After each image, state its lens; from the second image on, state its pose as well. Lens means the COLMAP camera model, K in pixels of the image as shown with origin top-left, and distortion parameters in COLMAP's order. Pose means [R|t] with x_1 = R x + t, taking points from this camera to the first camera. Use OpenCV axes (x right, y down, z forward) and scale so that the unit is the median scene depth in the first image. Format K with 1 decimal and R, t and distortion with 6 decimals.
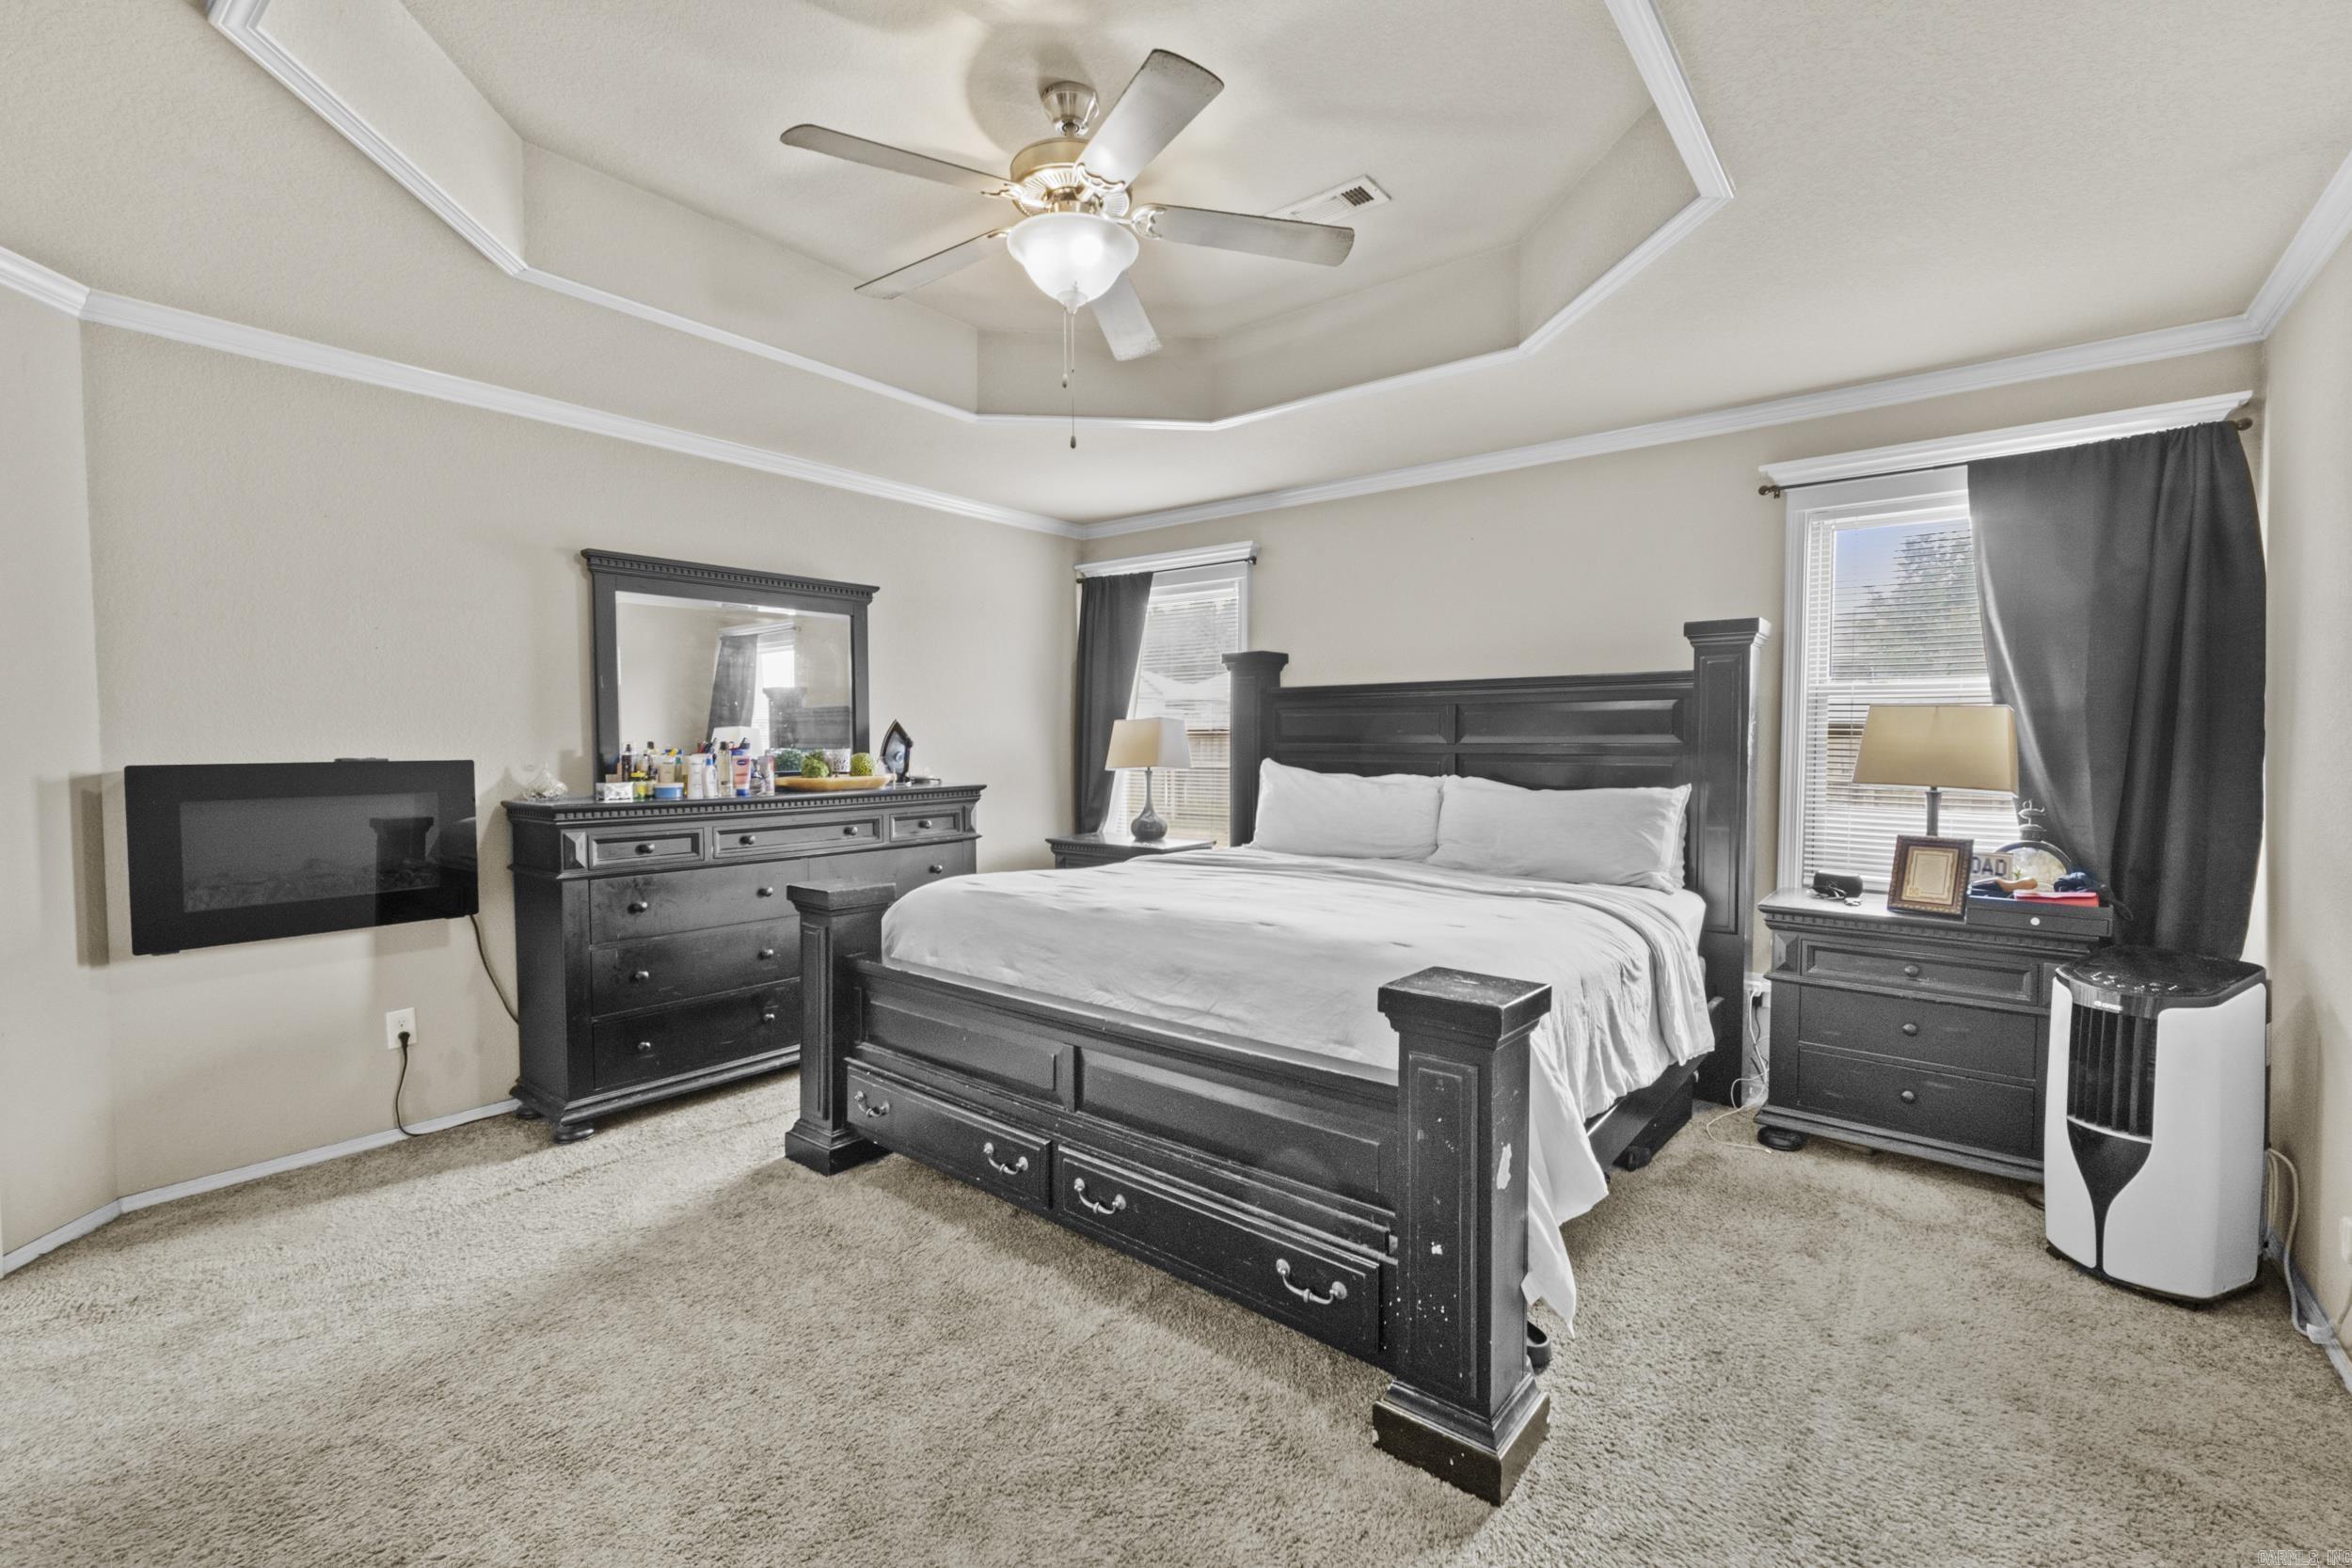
lens RADIAL K [[1001.4, 0, 1161.5], [0, 1001.4, 777.7], [0, 0, 1]] dist [0.004222, 0.001135]
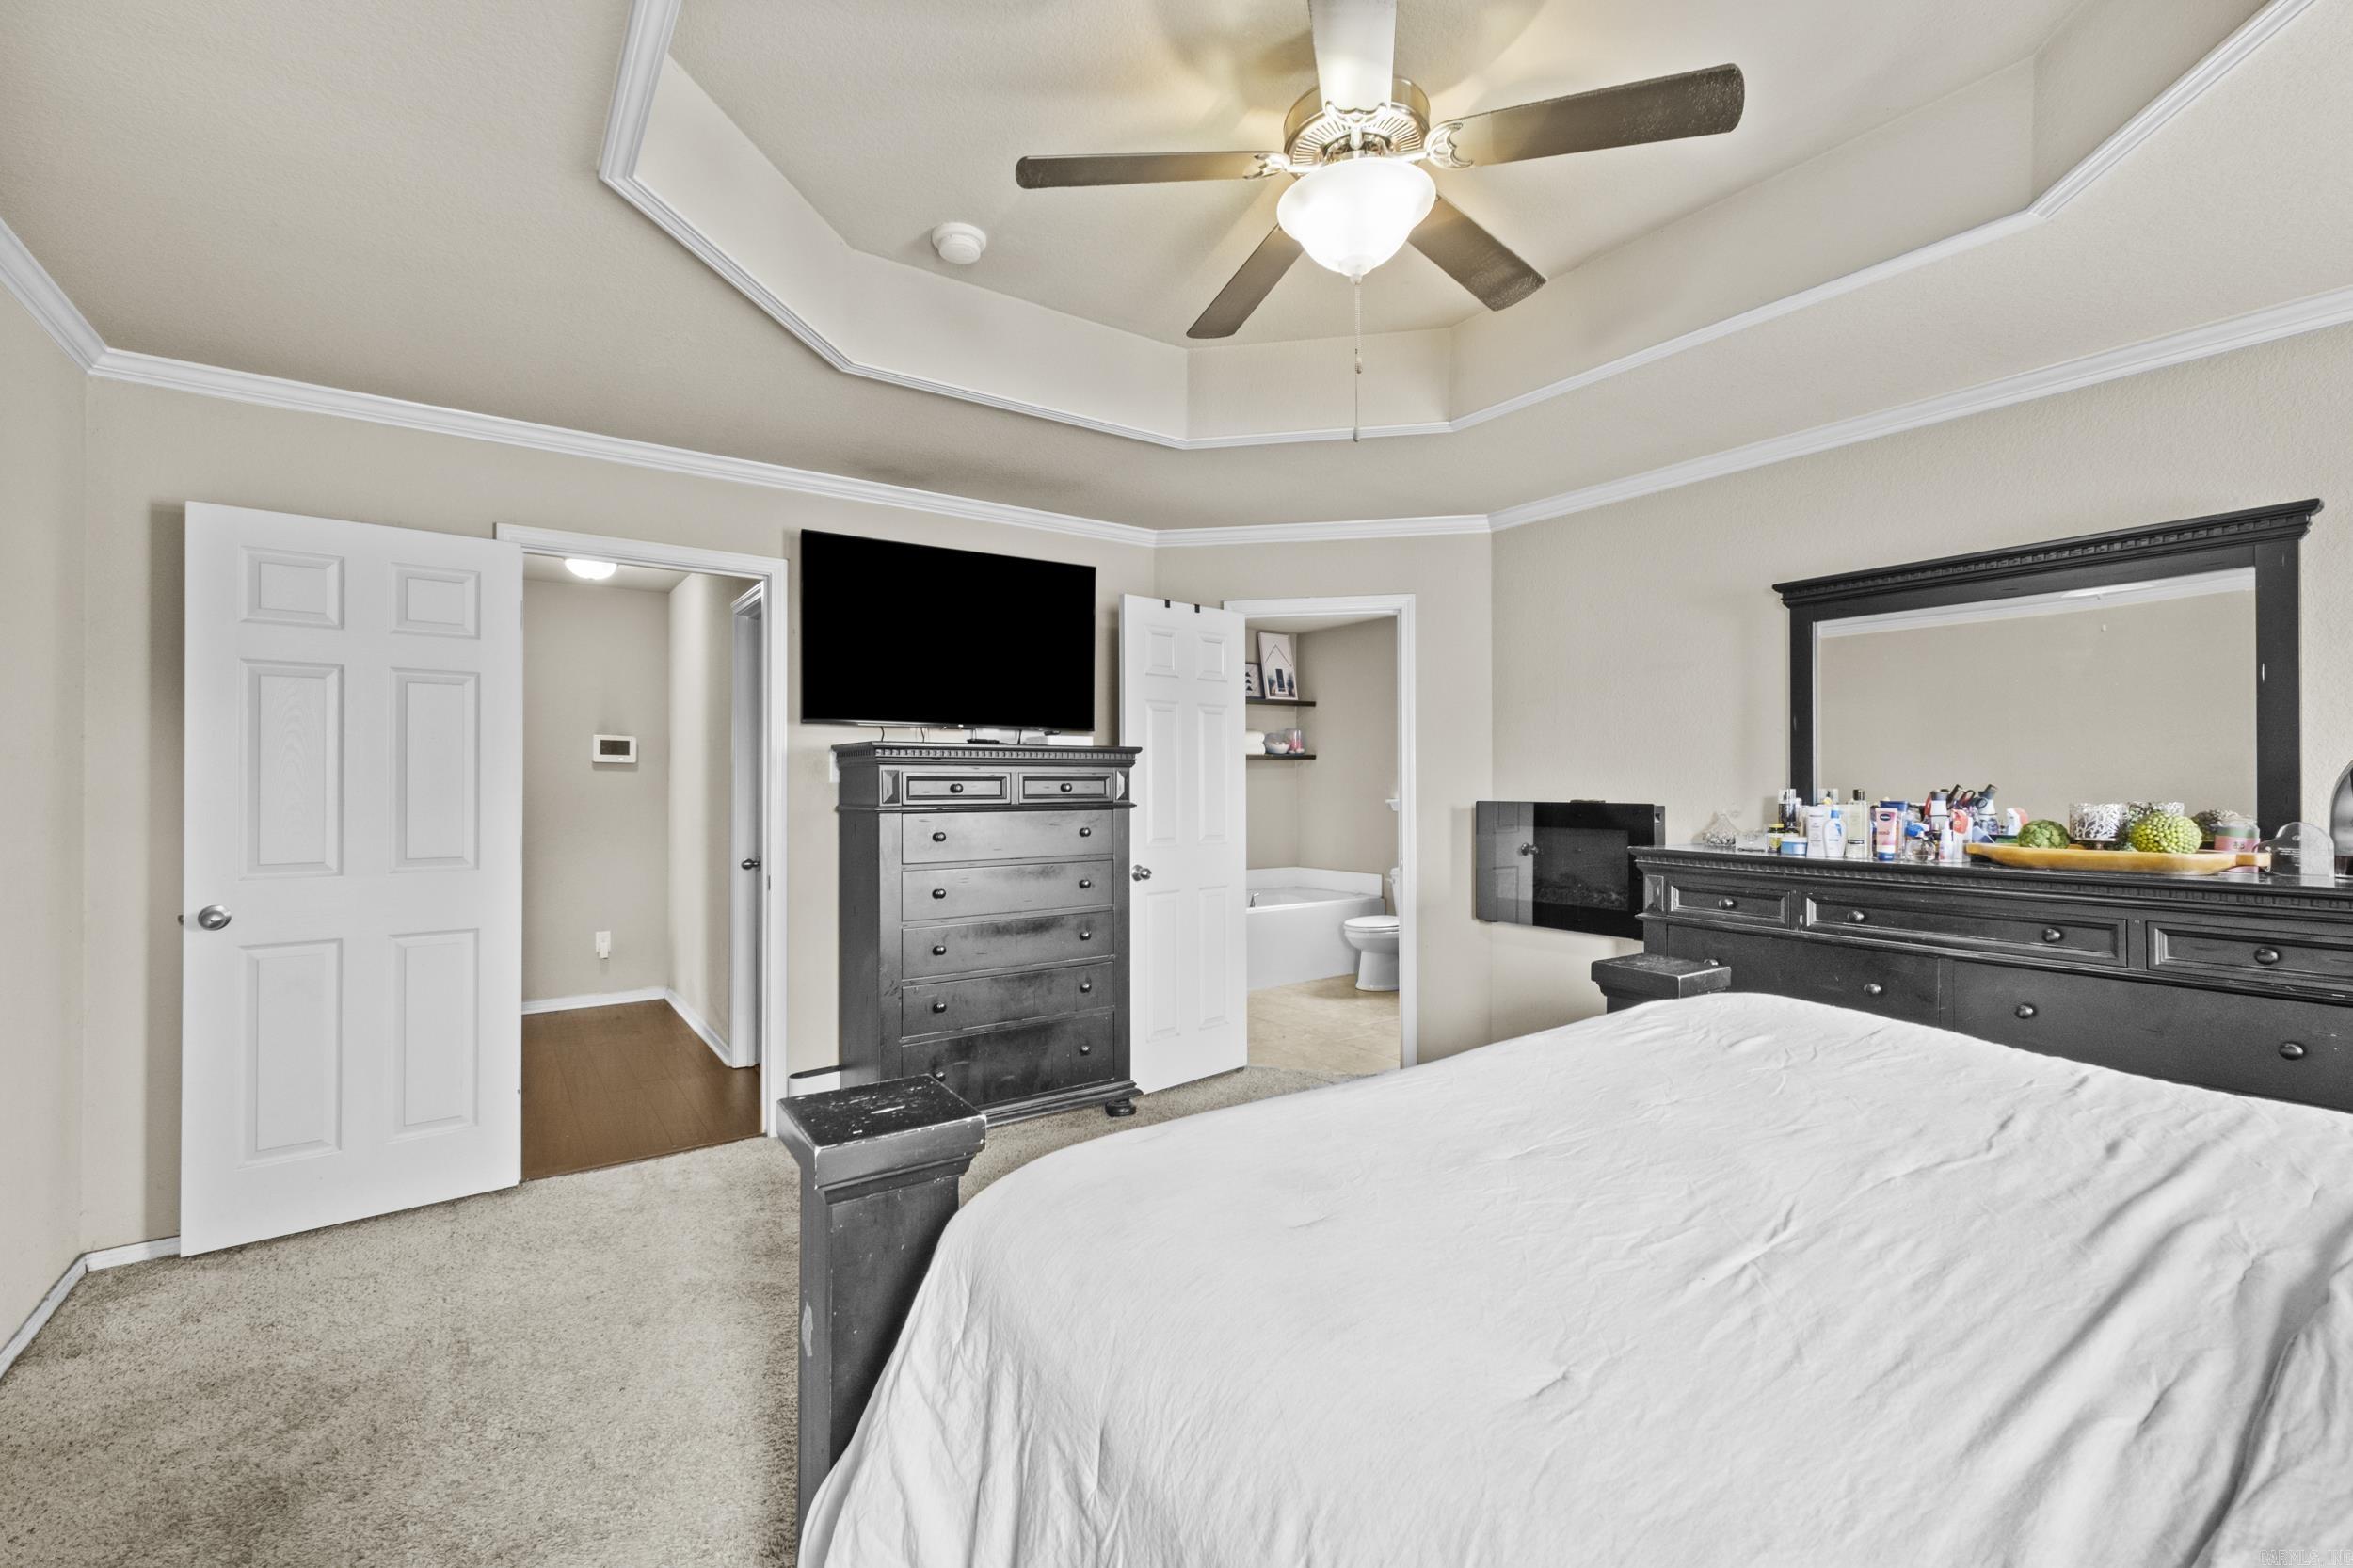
lens RADIAL K [[1015.3, 0, 1164.1], [0, 1015.3, 780.6], [0, 0, 1]] dist [0.003287, 0.000542]
pose [[-0.287646, -0.002724, -0.957733, 0.506500], [-0.040398, 0.999140, 0.009291, -0.029446], [0.956884, 0.041363, -0.287509, 0.721110]]
